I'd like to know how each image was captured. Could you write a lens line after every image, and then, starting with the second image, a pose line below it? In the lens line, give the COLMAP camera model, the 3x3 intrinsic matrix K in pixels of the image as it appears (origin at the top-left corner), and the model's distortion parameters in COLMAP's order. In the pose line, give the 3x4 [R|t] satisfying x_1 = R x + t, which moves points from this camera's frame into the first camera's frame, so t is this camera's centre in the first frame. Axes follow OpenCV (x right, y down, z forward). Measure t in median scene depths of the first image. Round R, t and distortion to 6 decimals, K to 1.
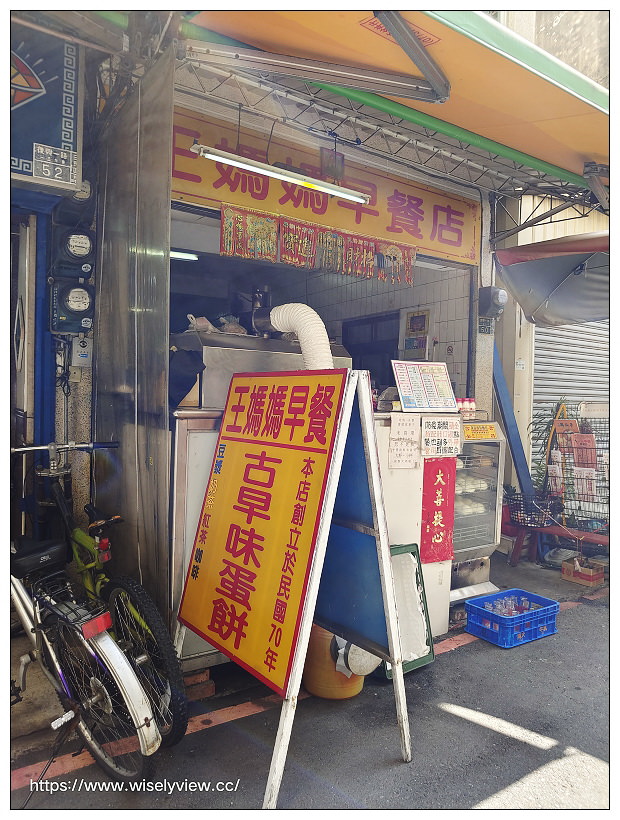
lens RADIAL K [[617.2, 0, 310.6], [0, 617.2, 407.5], [0, 0, 1]] dist [0.009509, -0.003634]
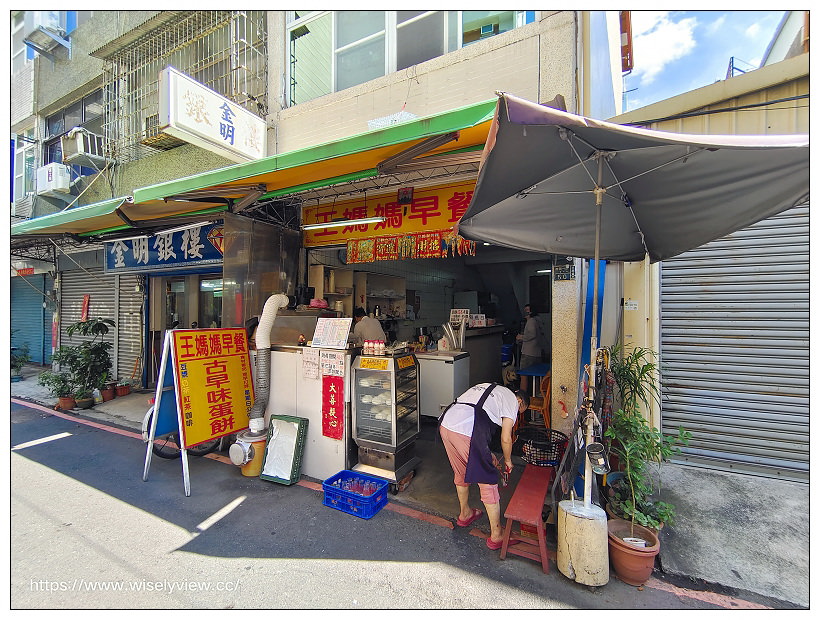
lens RADIAL K [[360.4, 0, 410.9], [0, 360.4, 311.1], [0, 0, 1]] dist [-0.002677, -0.000170]
pose [[0.457044, -0.019870, -0.889222, 1.180550], [-0.008864, 0.999599, -0.026892, -0.069407], [0.889400, 0.020173, 0.456684, 0.739971]]
